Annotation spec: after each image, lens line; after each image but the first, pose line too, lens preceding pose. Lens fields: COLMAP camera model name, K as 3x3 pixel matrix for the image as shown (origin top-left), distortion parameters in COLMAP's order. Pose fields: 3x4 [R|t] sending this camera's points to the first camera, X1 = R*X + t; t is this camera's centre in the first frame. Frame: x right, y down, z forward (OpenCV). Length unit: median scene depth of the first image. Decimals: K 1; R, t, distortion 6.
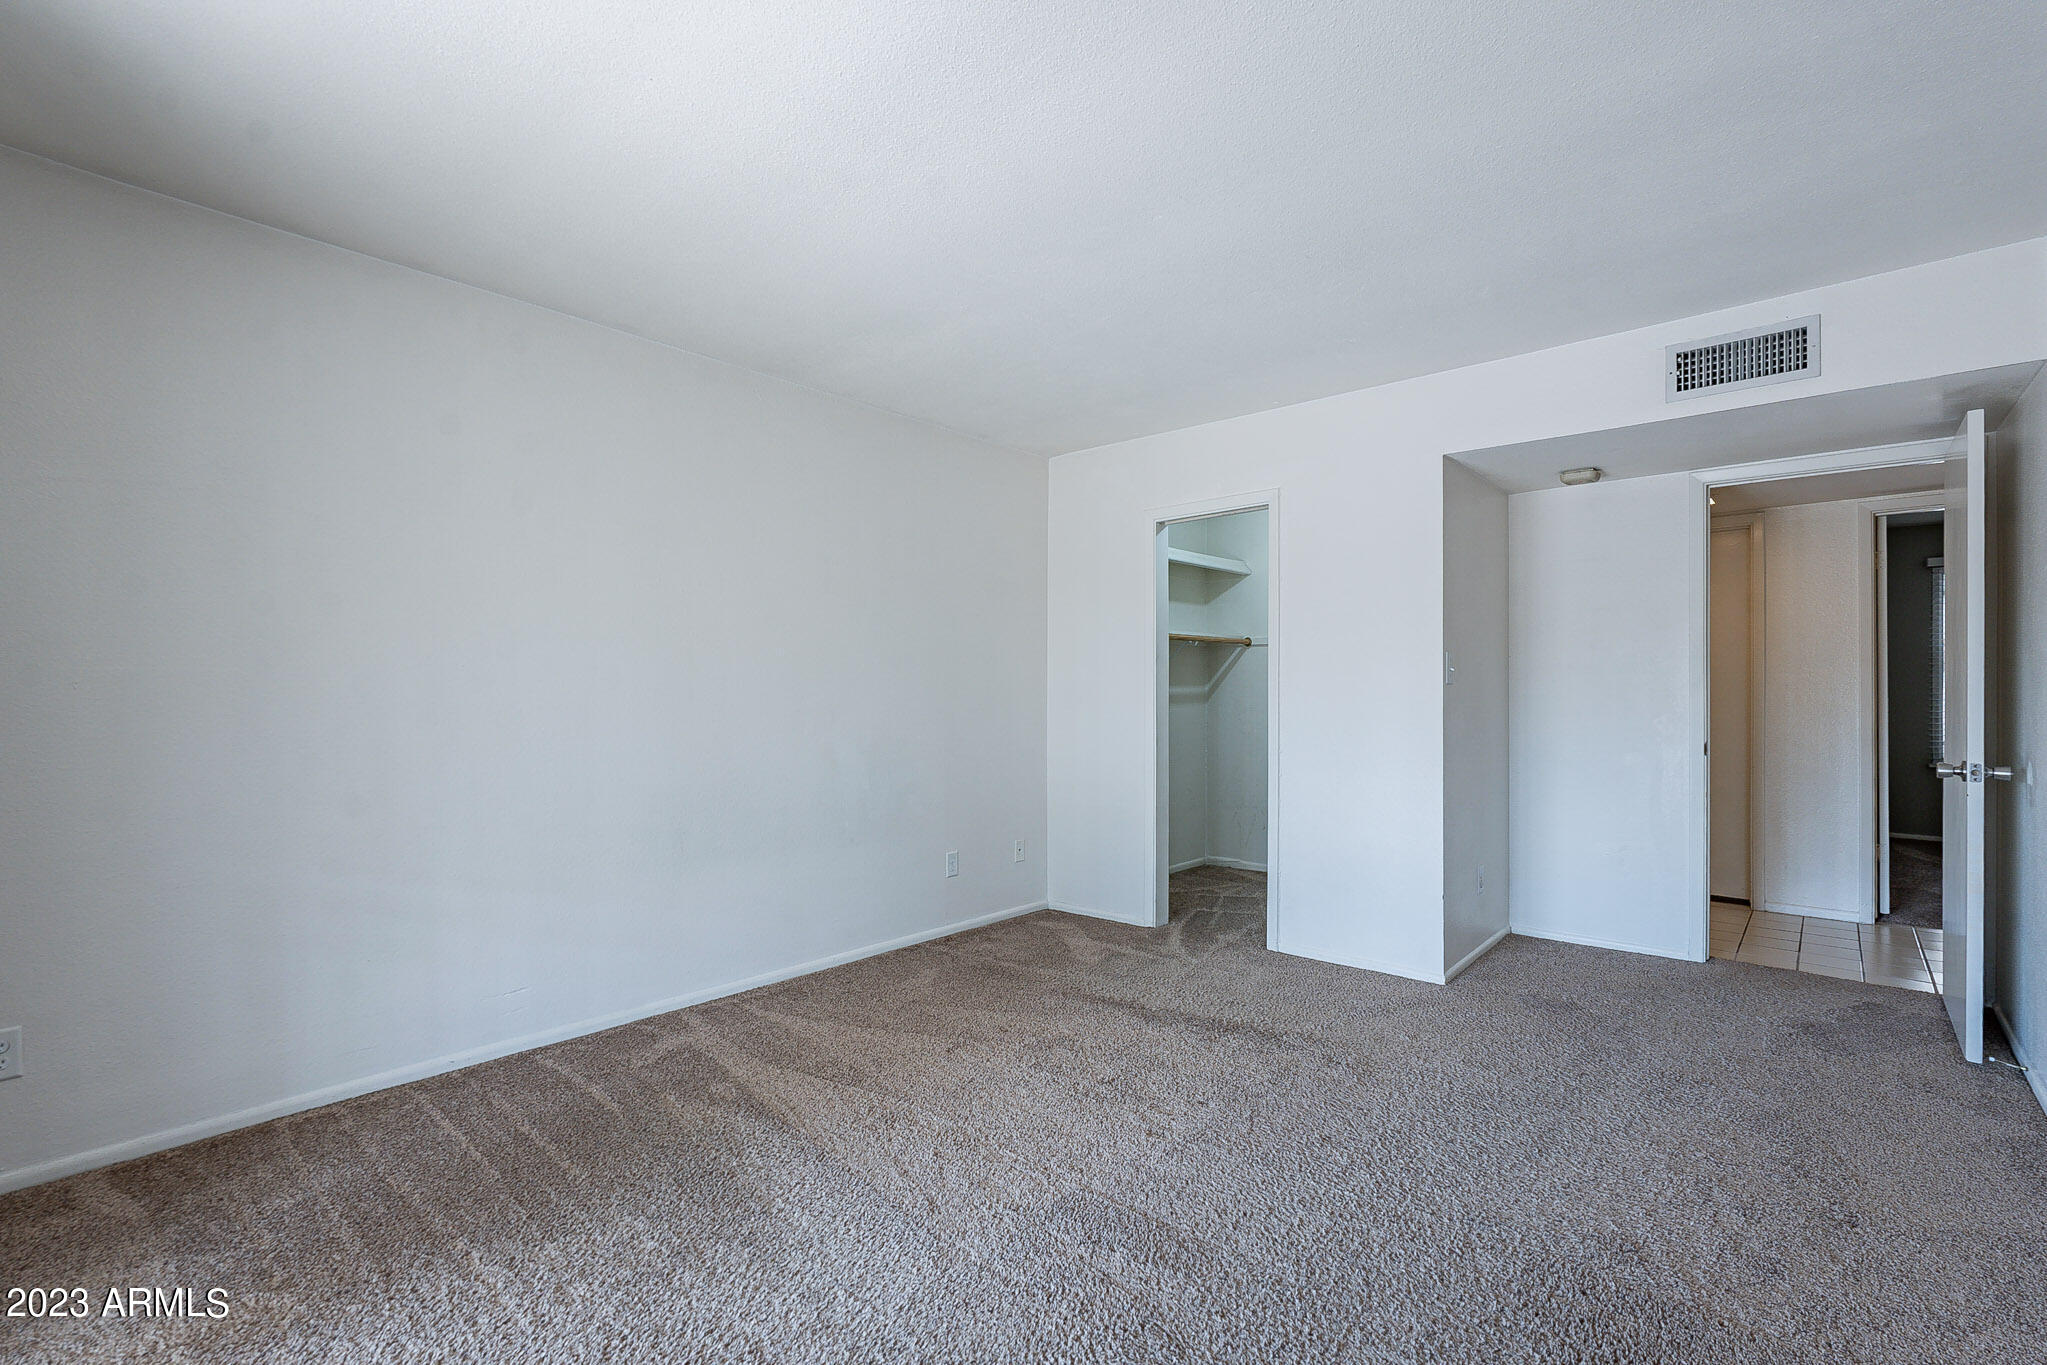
lens RADIAL K [[908.8, 0, 995.8], [0, 908.8, 683.3], [0, 0, 1]] dist [-0.005027, -0.000594]
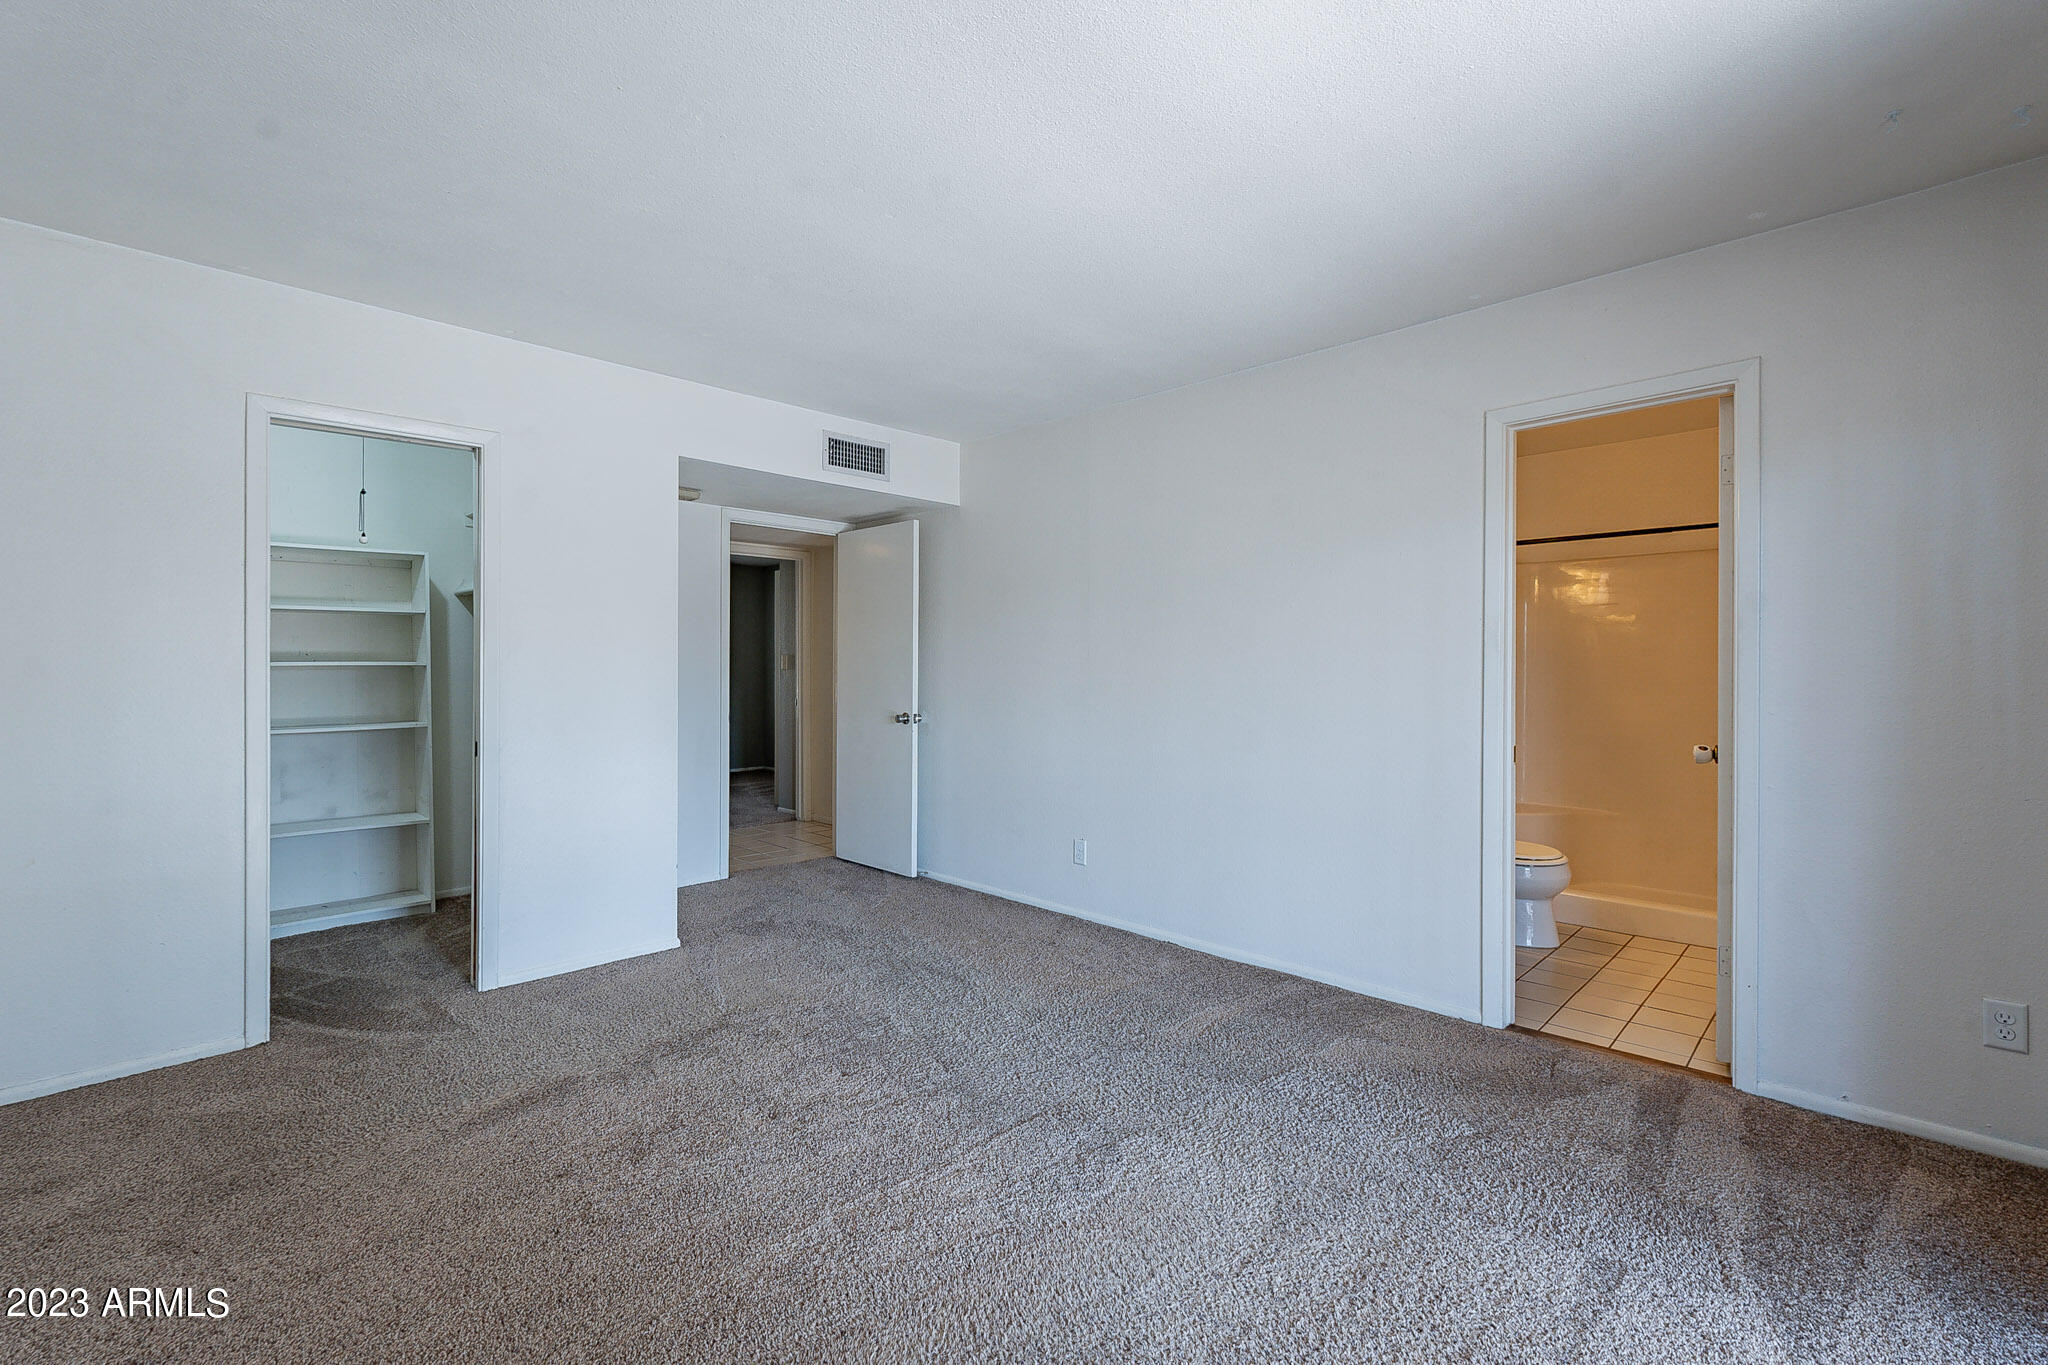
lens RADIAL K [[909.2, 0, 996.3], [0, 909.2, 683.3], [0, 0, 1]] dist [-0.005027, -0.000594]
pose [[0.045023, -0.008126, 0.998953, -0.594611], [-0.004733, 0.999954, 0.008348, 0.007807], [-0.998975, -0.005104, 0.044983, 0.600490]]
